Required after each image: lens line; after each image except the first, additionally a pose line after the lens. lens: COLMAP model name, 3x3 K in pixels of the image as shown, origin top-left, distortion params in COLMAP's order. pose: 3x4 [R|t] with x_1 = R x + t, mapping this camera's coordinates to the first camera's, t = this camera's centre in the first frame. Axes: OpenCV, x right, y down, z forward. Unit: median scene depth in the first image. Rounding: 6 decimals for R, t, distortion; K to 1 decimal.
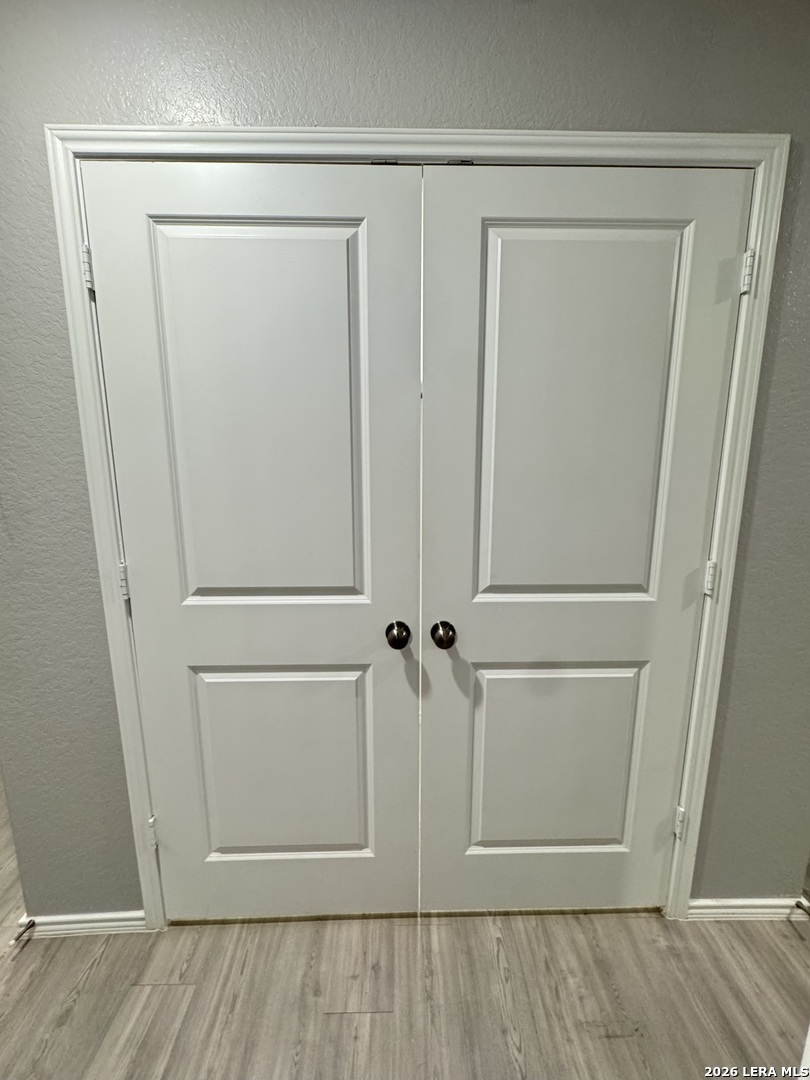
lens RADIAL K [[455.3, 0, 406.5], [0, 455.3, 534.4], [0, 0, 1]] dist [-0.002582, -0.000272]
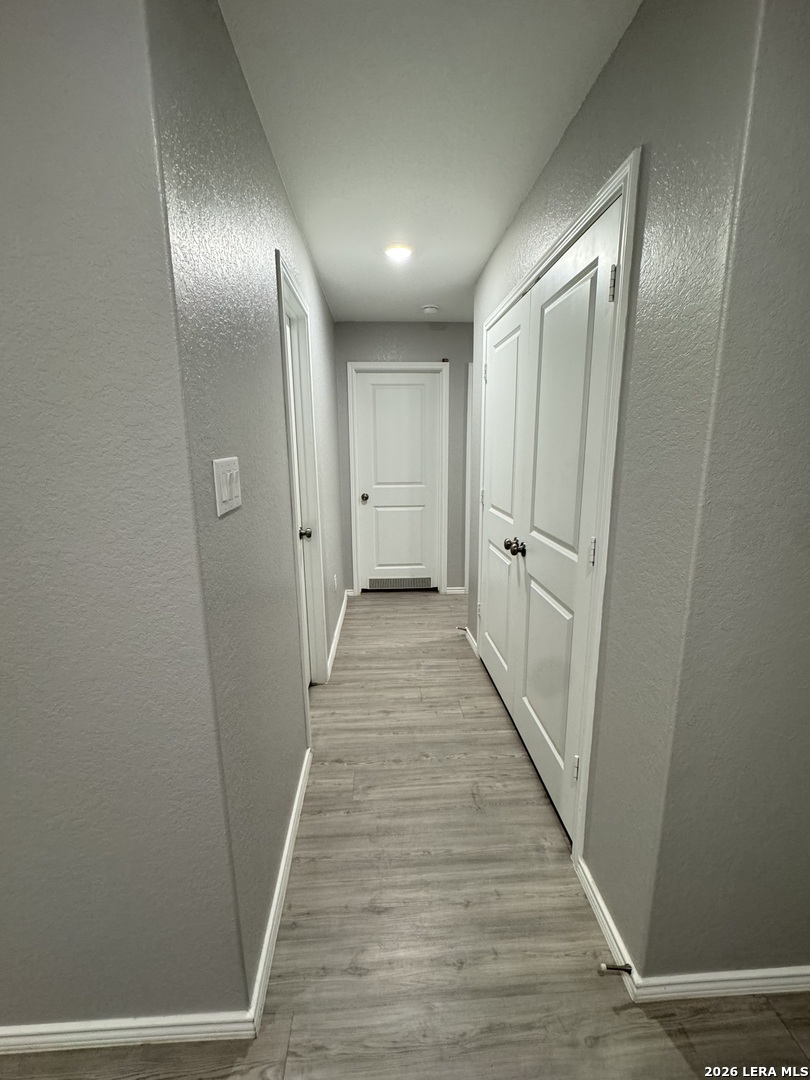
lens RADIAL K [[455.3, 0, 404.5], [0, 455.3, 541.9], [0, 0, 1]] dist [-0.002582, -0.000272]
pose [[0.040171, 0.210270, -0.976818, 1.739278], [-0.179695, 0.963188, 0.199947, -0.072489], [0.982902, 0.167497, 0.076477, 0.432695]]
